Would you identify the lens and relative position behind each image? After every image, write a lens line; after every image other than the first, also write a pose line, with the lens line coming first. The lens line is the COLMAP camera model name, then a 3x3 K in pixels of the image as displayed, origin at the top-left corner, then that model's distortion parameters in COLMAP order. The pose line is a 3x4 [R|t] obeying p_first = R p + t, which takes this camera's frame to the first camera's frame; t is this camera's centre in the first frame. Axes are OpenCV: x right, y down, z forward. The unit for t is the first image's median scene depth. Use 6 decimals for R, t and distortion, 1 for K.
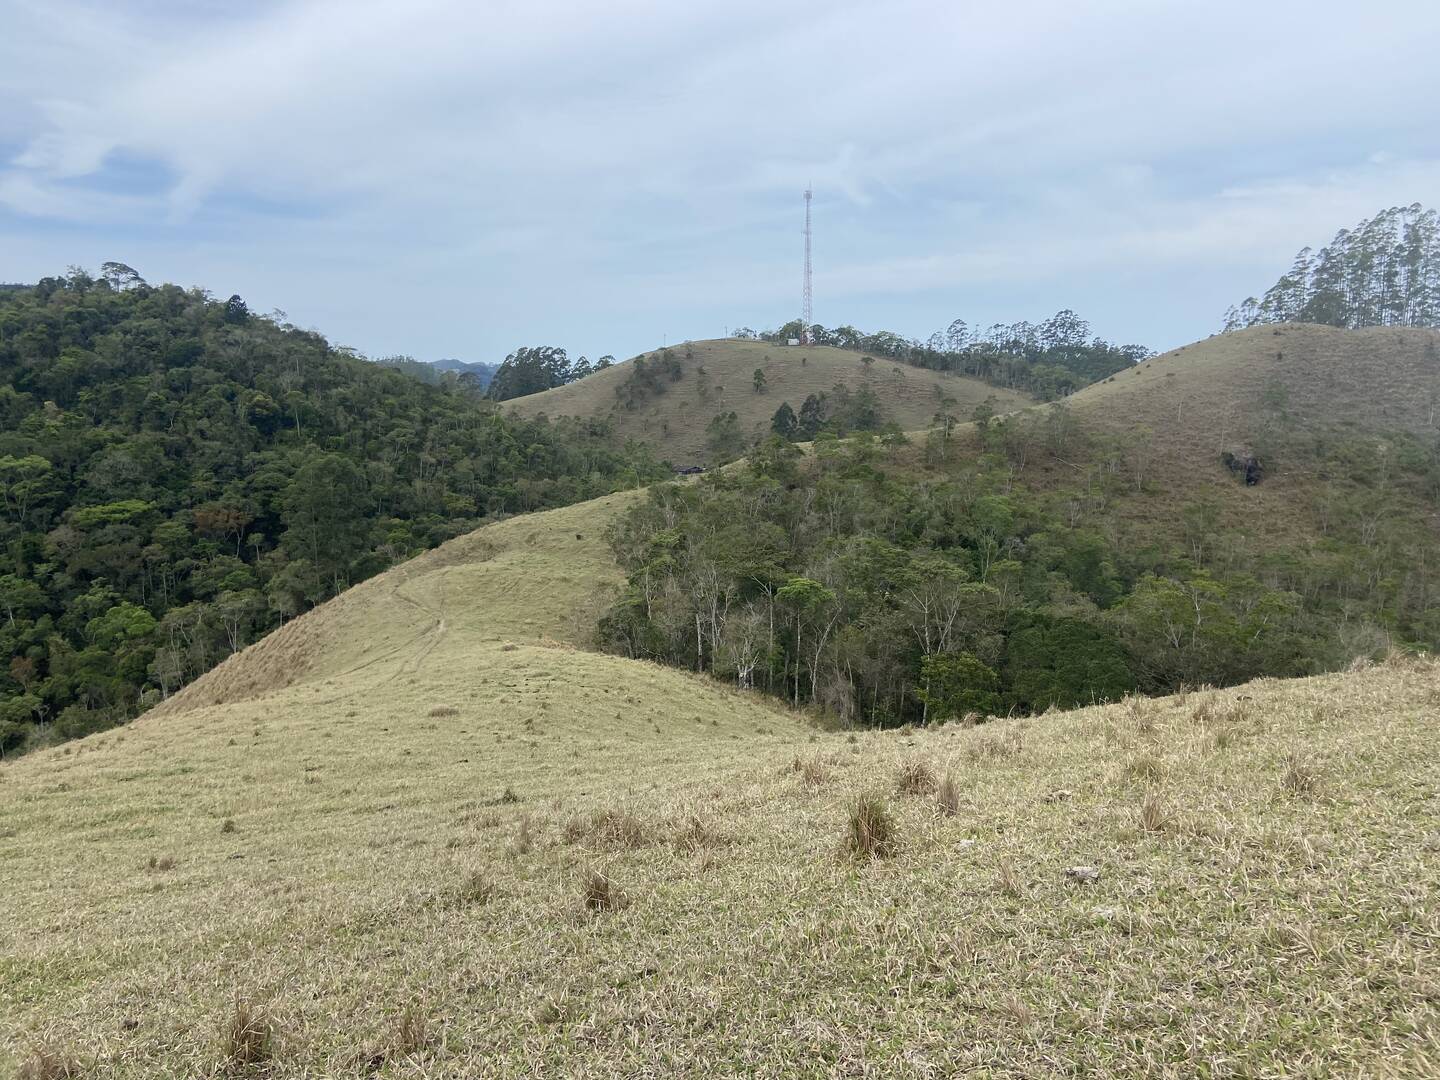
lens RADIAL K [[1084.8, 0, 737.0], [0, 1084.8, 516.9], [0, 0, 1]] dist [0.120199, -0.146910]
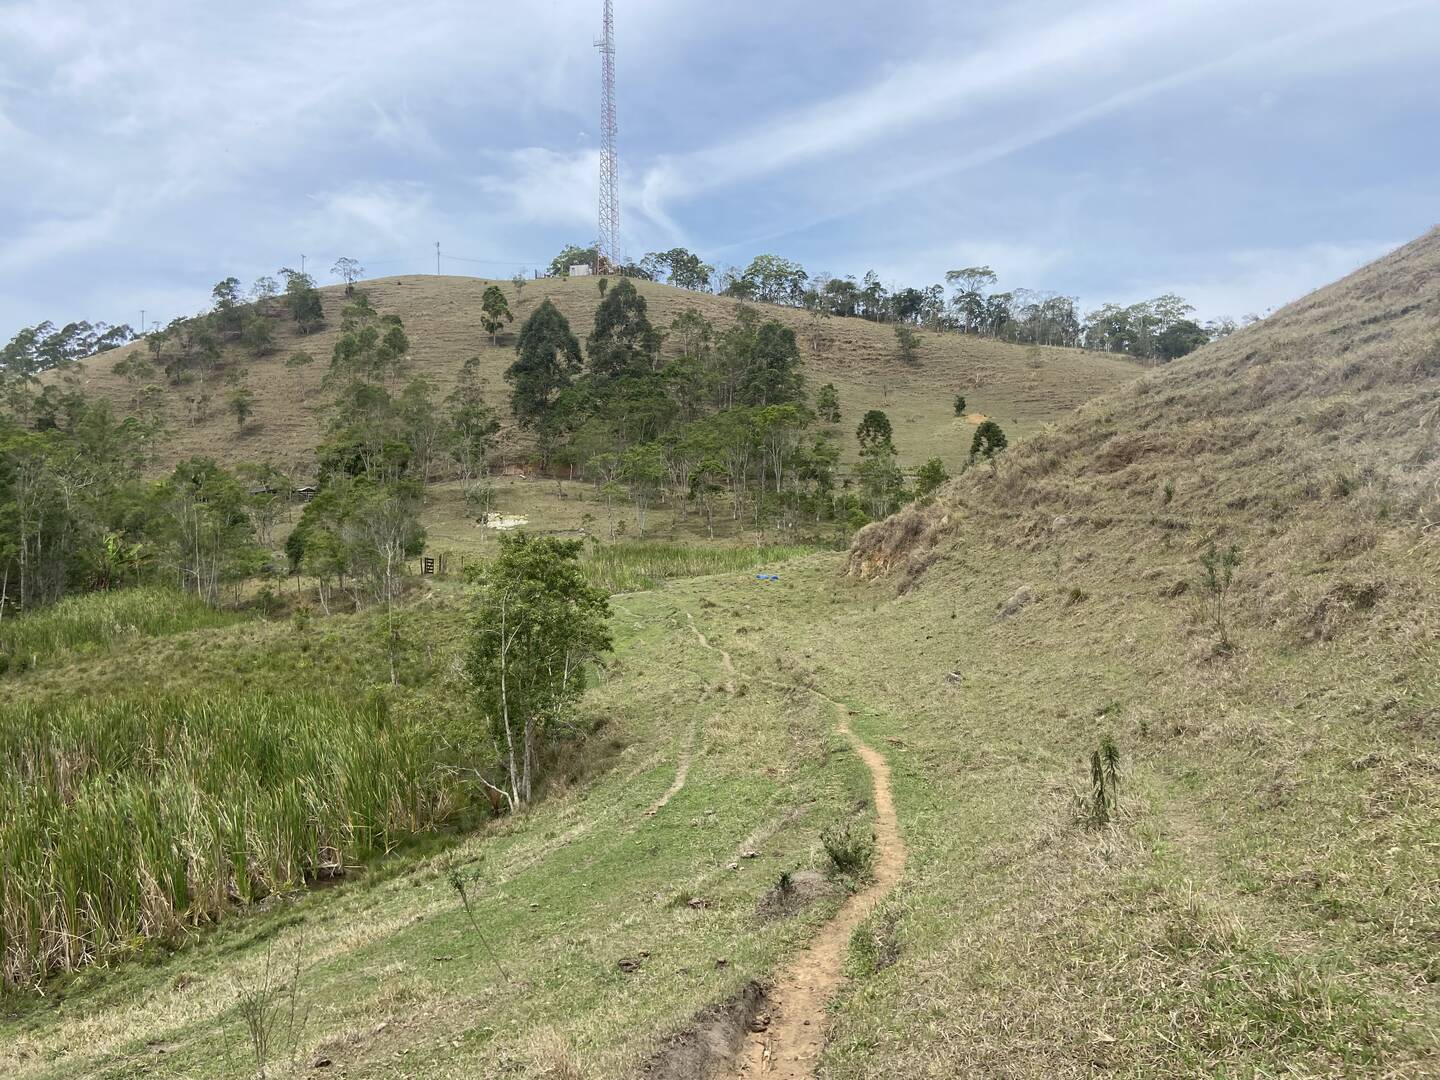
lens RADIAL K [[1084.8, 0, 720.6], [0, 1084.8, 531.4], [0, 0, 1]] dist [0.120199, -0.146910]
pose [[0.986659, -0.000221, 0.162799, 0.061287], [0.019763, 0.992766, -0.118428, 0.016914], [-0.161596, 0.120065, 0.979526, 0.950411]]
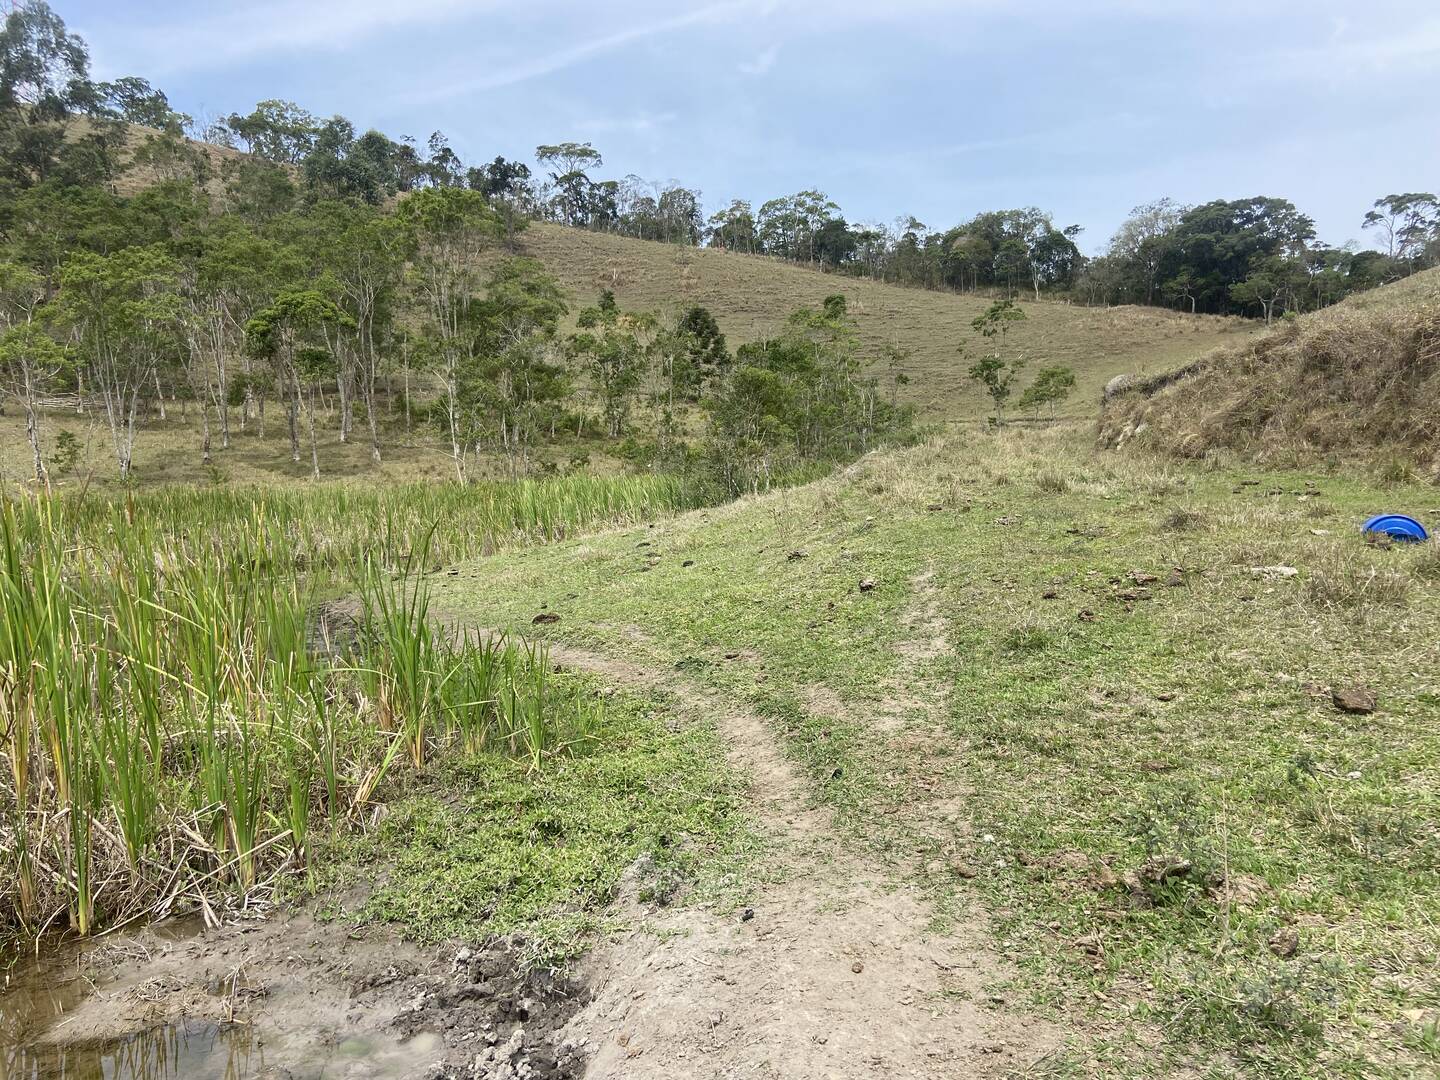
lens RADIAL K [[1084.8, 0, 716.4], [0, 1084.8, 541.9], [0, 0, 1]] dist [0.120199, -0.146910]
pose [[0.822311, -0.063588, 0.565475, 0.074991], [0.112809, 0.992230, -0.052469, -0.000243], [-0.557745, 0.106937, 0.823095, 1.148426]]
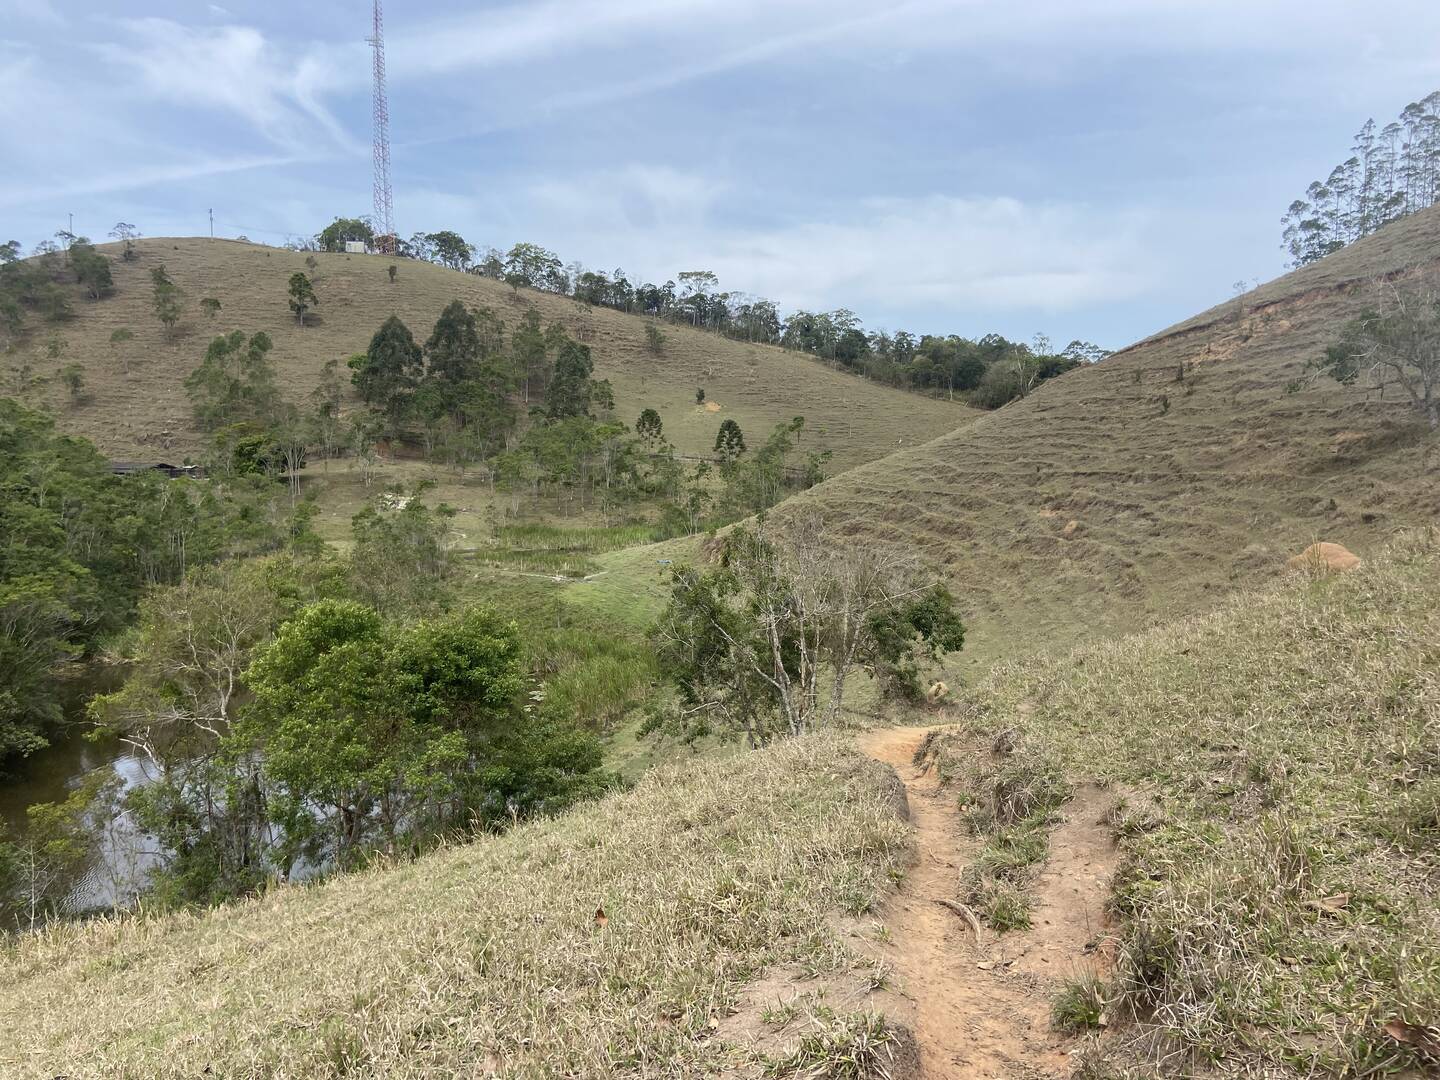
lens RADIAL K [[1084.8, 0, 724.8], [0, 1084.8, 541.9], [0, 0, 1]] dist [0.120199, -0.146910]
pose [[0.897606, -0.028905, 0.439850, -0.048532], [0.043991, 0.998740, -0.024141, 0.004065], [-0.438598, 0.041019, 0.897747, 0.793895]]
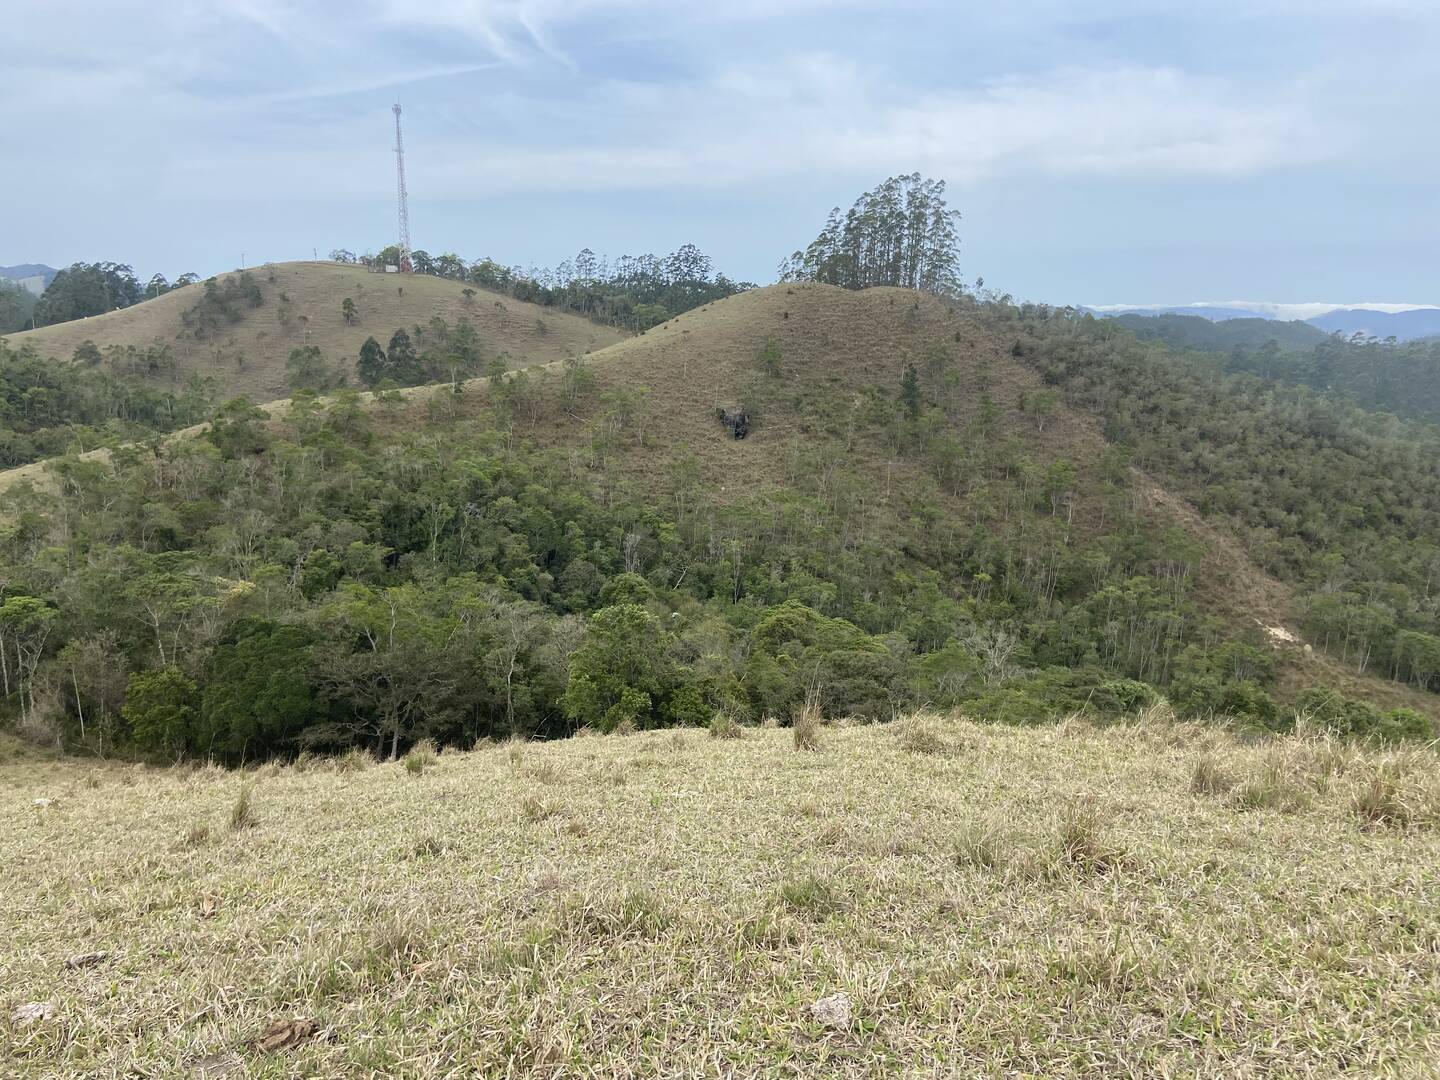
lens RADIAL K [[1084.8, 0, 722.7], [0, 1084.8, 547.3], [0, 0, 1]] dist [0.120199, -0.146910]
pose [[0.960631, -0.040467, 0.274866, 0.099151], [0.013625, 0.995007, 0.098873, -0.019424], [-0.277494, -0.091235, 0.956385, -0.029555]]
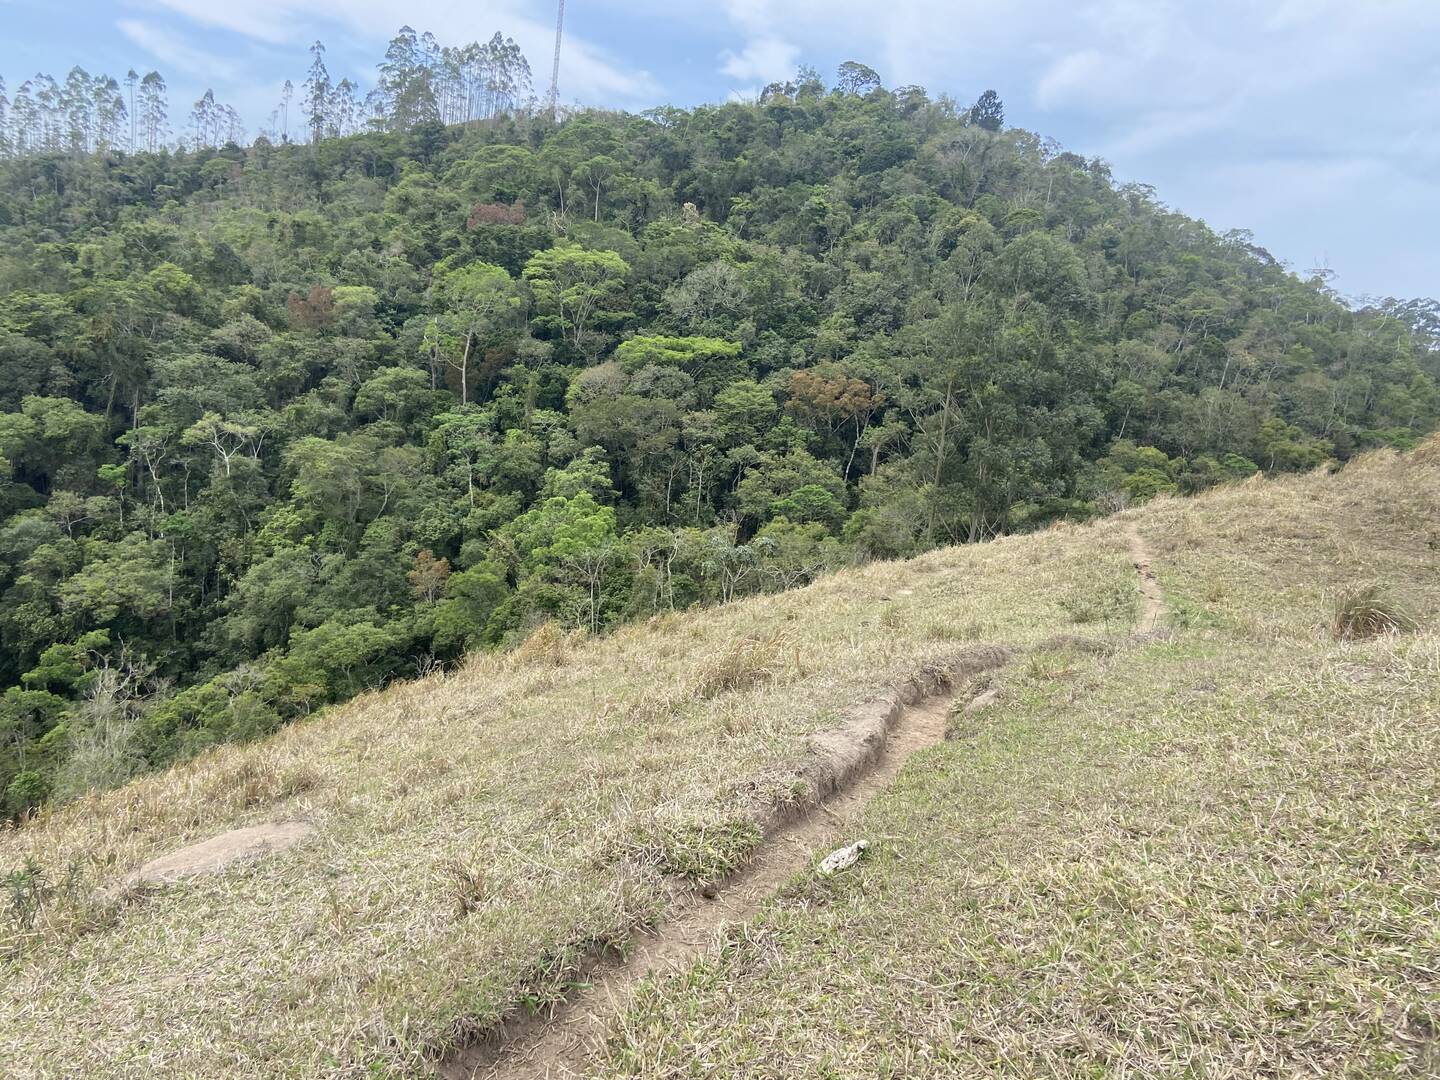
lens RADIAL K [[1084.8, 0, 733.5], [0, 1084.8, 521.3], [0, 0, 1]] dist [0.120199, -0.146910]
pose [[0.766728, 0.206290, -0.607925, -0.118036], [-0.197386, 0.976846, 0.082530, 0.021423], [0.610874, 0.056718, 0.789694, 0.395632]]
